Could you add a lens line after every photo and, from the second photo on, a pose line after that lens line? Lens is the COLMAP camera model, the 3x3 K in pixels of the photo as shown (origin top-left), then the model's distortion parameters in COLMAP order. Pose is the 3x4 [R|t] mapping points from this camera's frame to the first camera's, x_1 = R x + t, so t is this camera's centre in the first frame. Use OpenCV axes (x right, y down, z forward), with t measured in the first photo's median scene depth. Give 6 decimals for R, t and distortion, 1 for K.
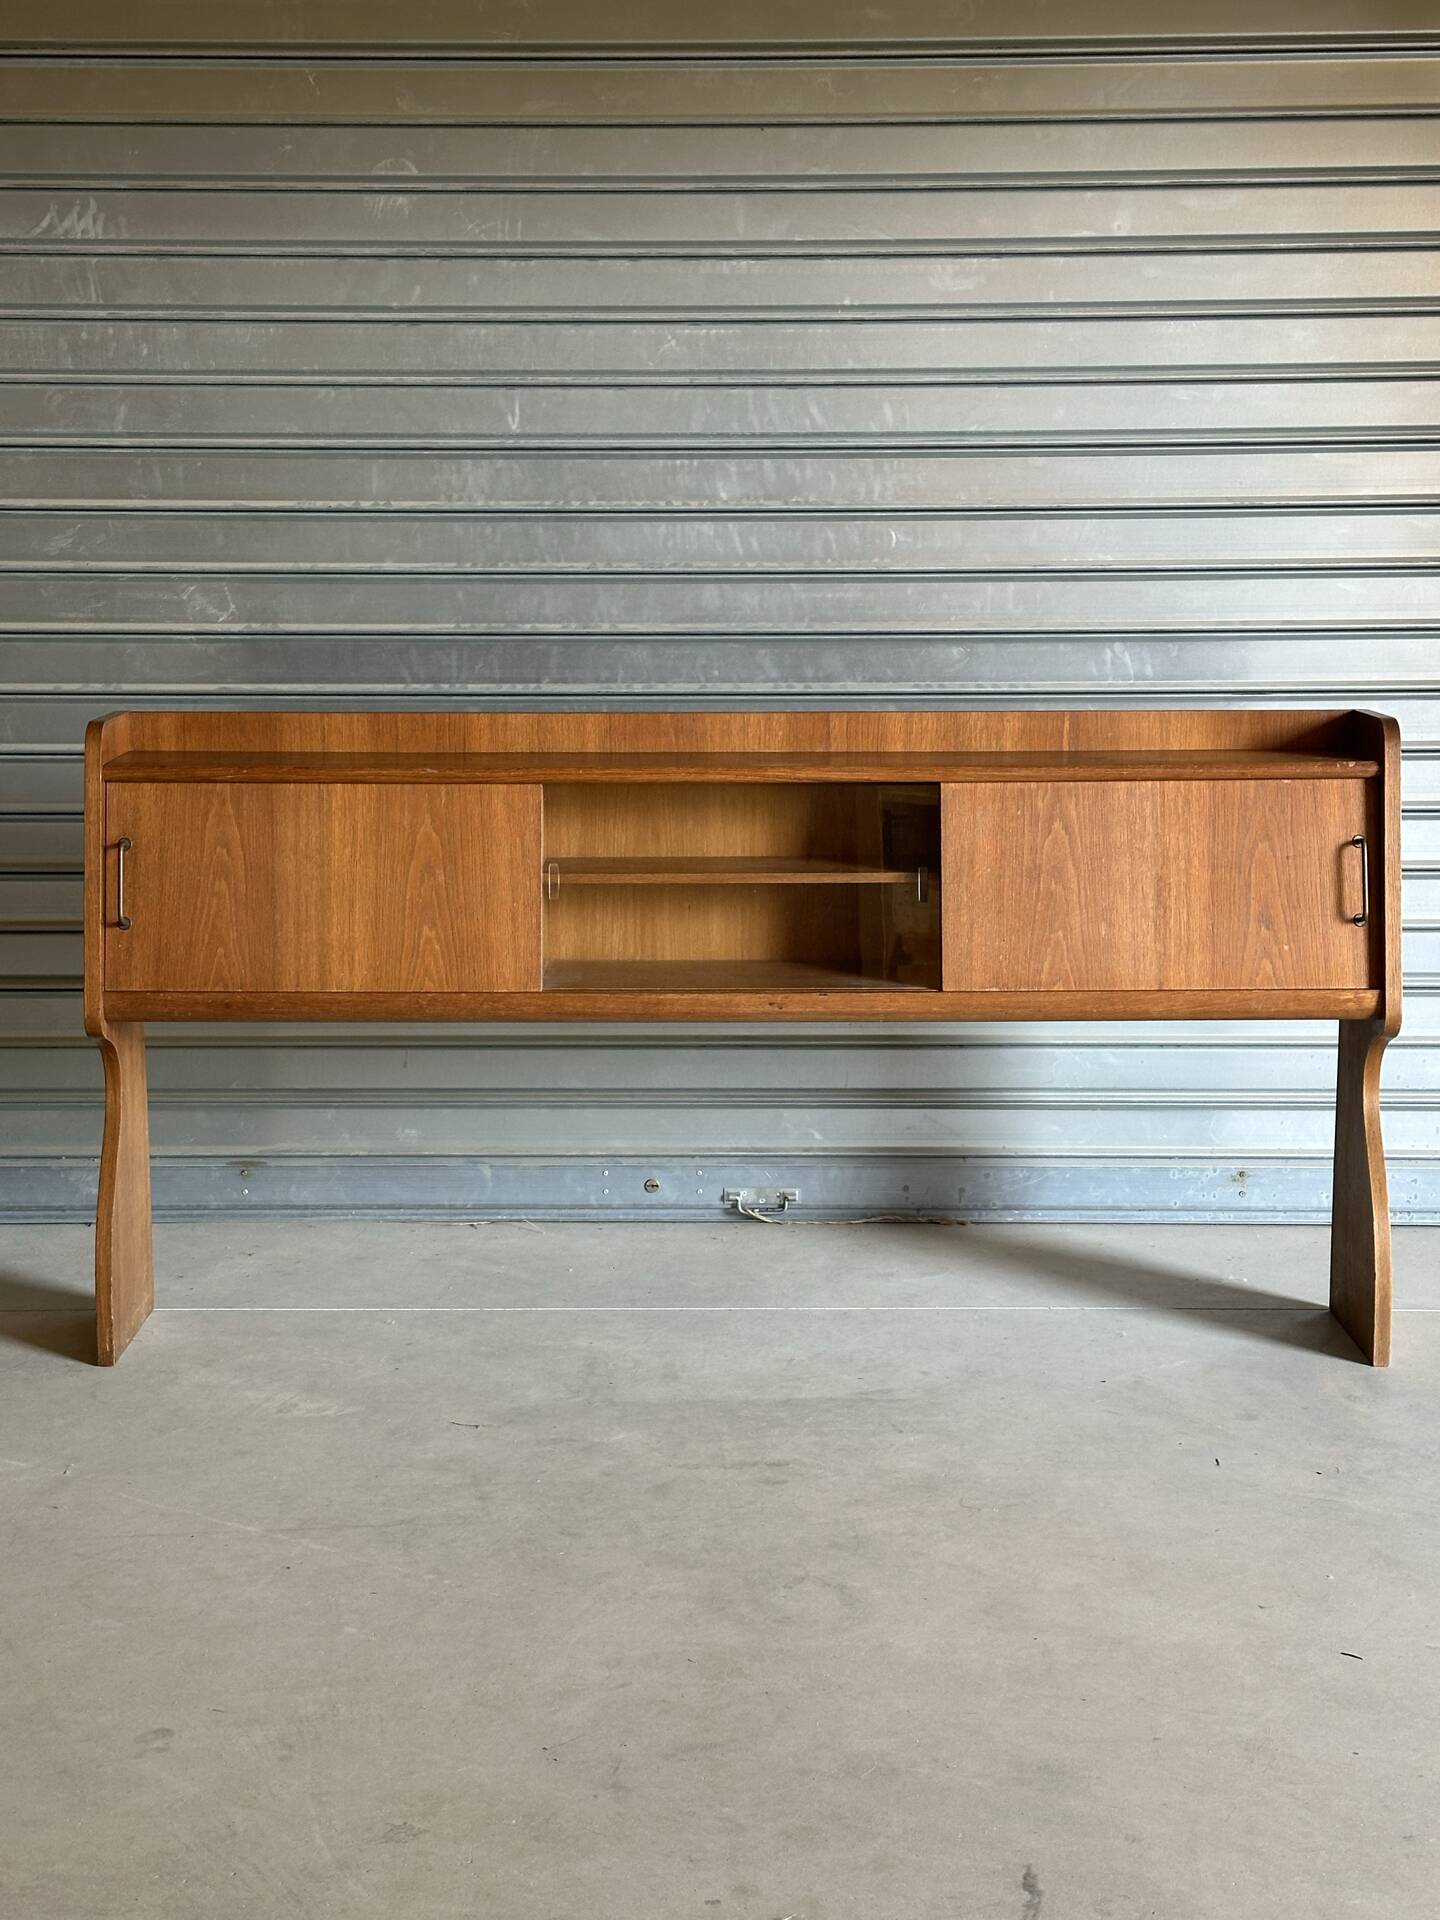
lens RADIAL K [[2770.3, 0, 708.6], [0, 2770.3, 975.0], [0, 0, 1]] dist [0.147189, 0.000000]
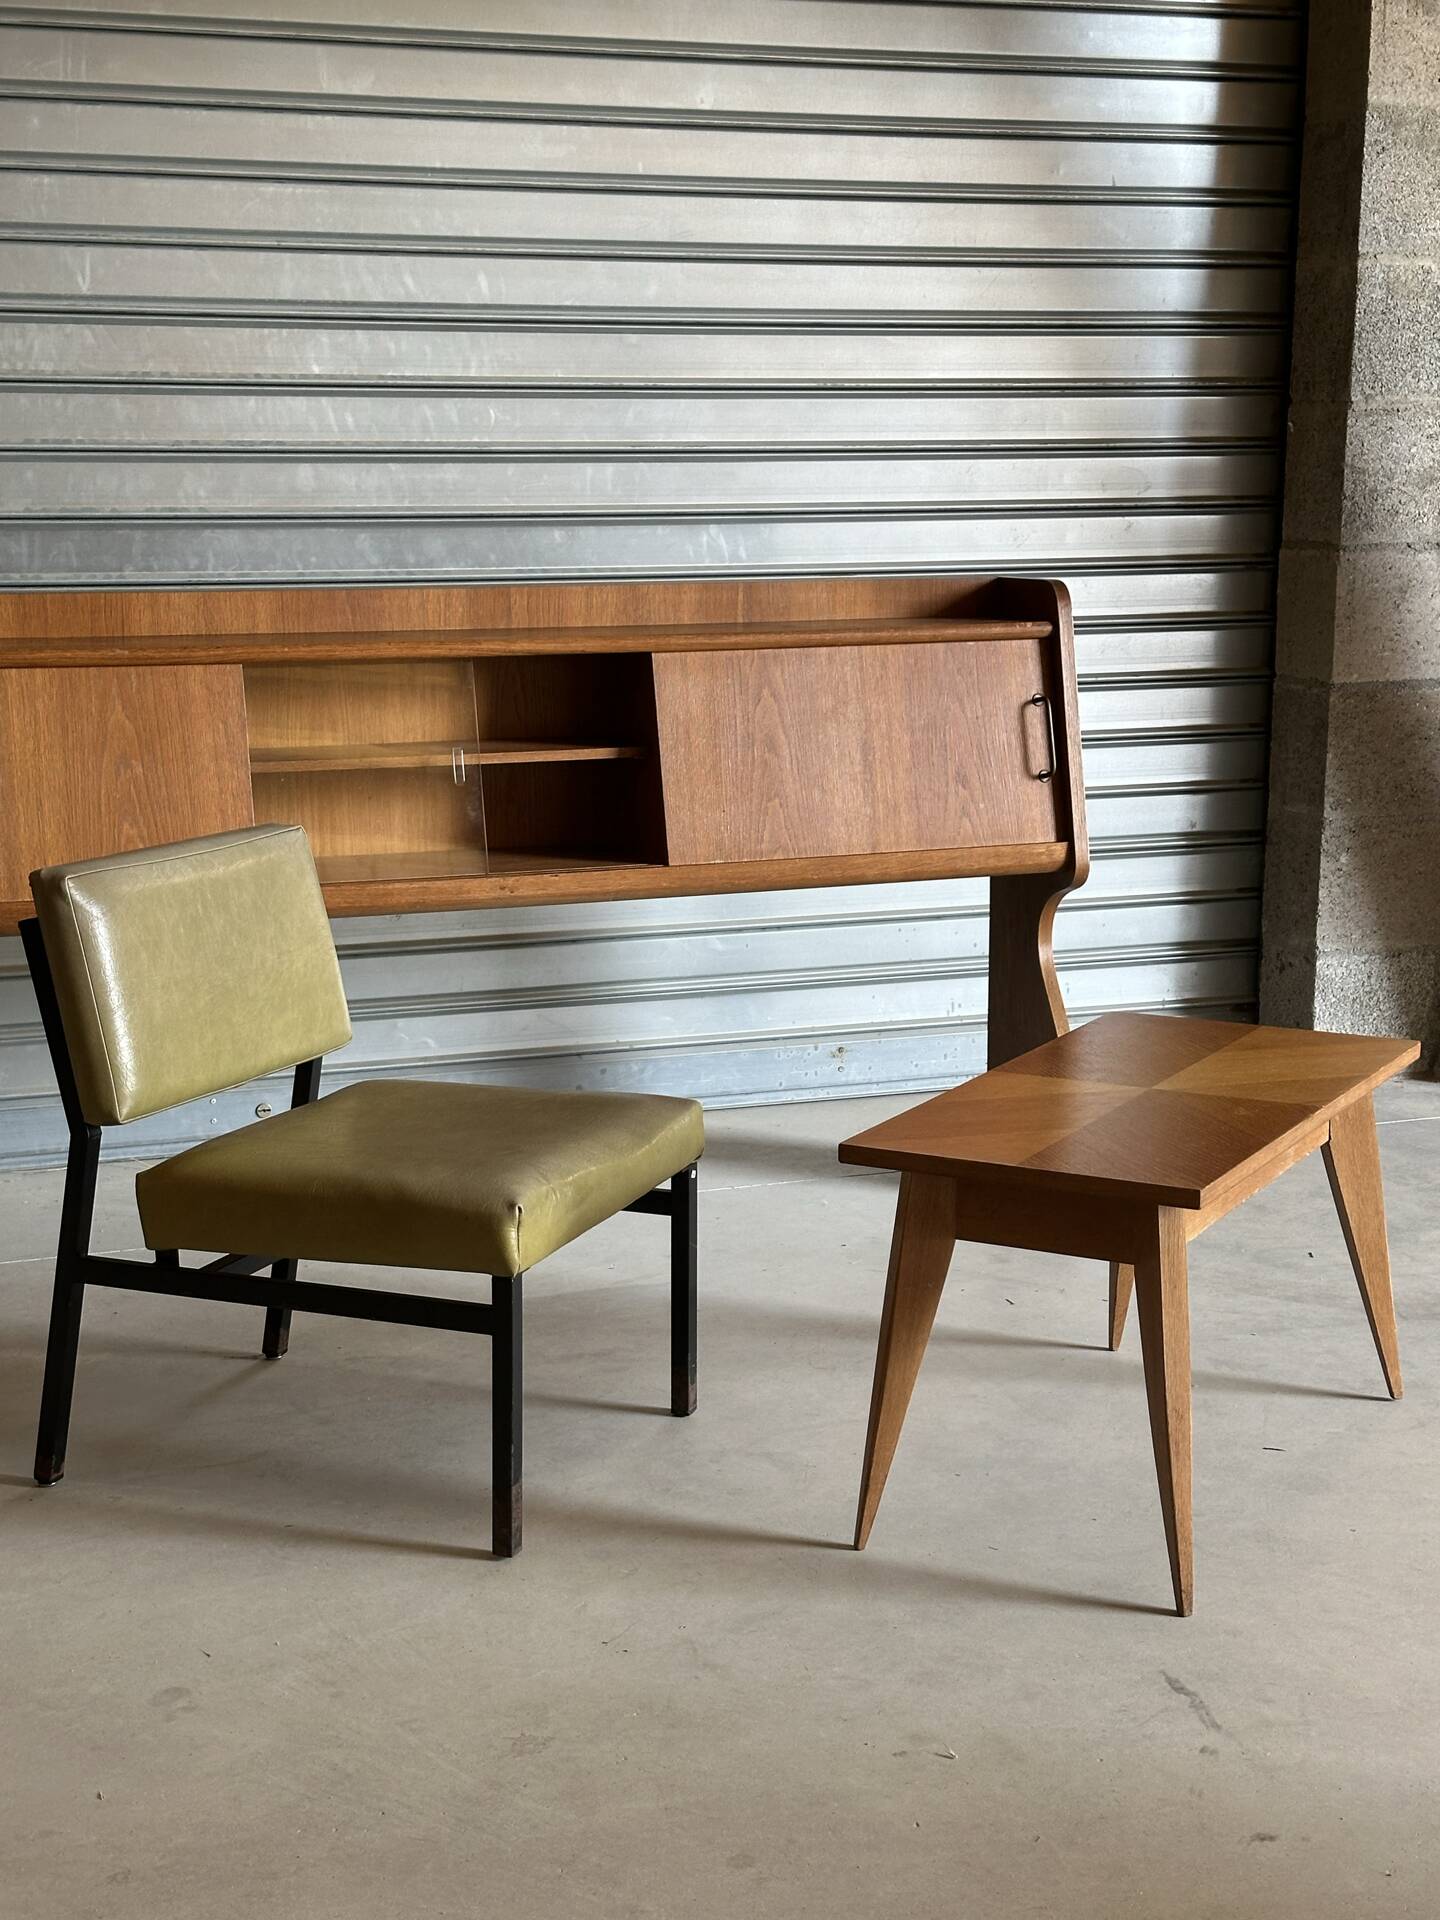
lens RADIAL K [[2770.3, 0, 710.2], [0, 2770.3, 966.8], [0, 0, 1]] dist [0.147189, 0.000000]
pose [[0.938591, -0.064292, 0.338988, -0.223570], [0.062889, 0.997906, 0.015133, 0.026080], [-0.339251, 0.007115, 0.940669, 0.072629]]
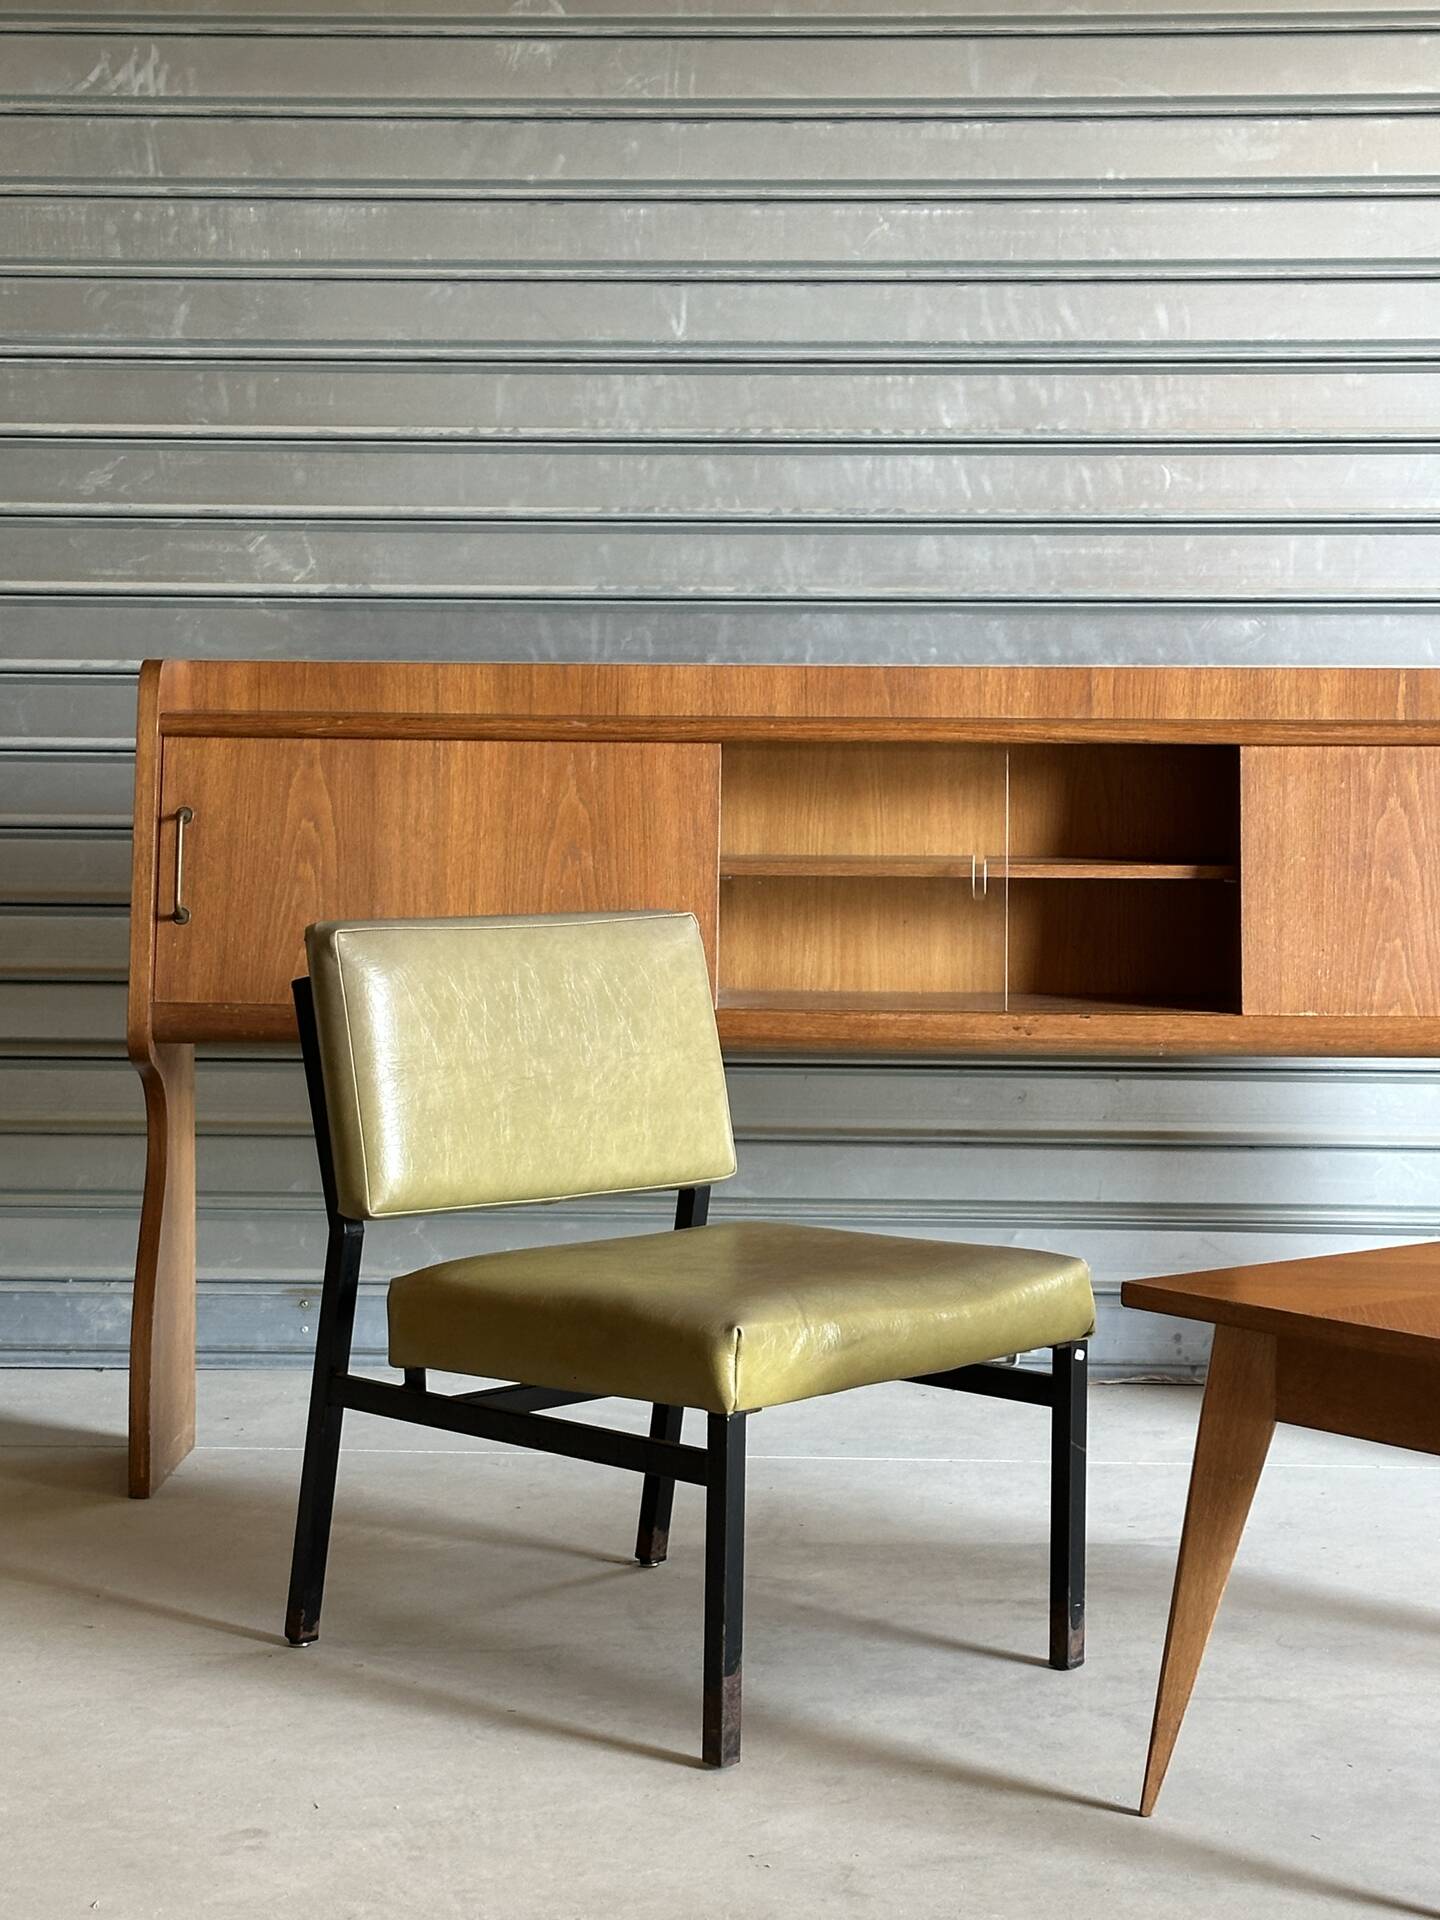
lens RADIAL K [[3757.8, 0, 717.3], [0, 3757.8, 990.7], [0, 0, 1]] dist [0.156577, 0.000000]
pose [[0.999437, 0.012006, -0.031331, -0.026126], [-0.014956, 0.995296, -0.095716, 0.095483], [0.030034, 0.096131, 0.994915, -0.034818]]
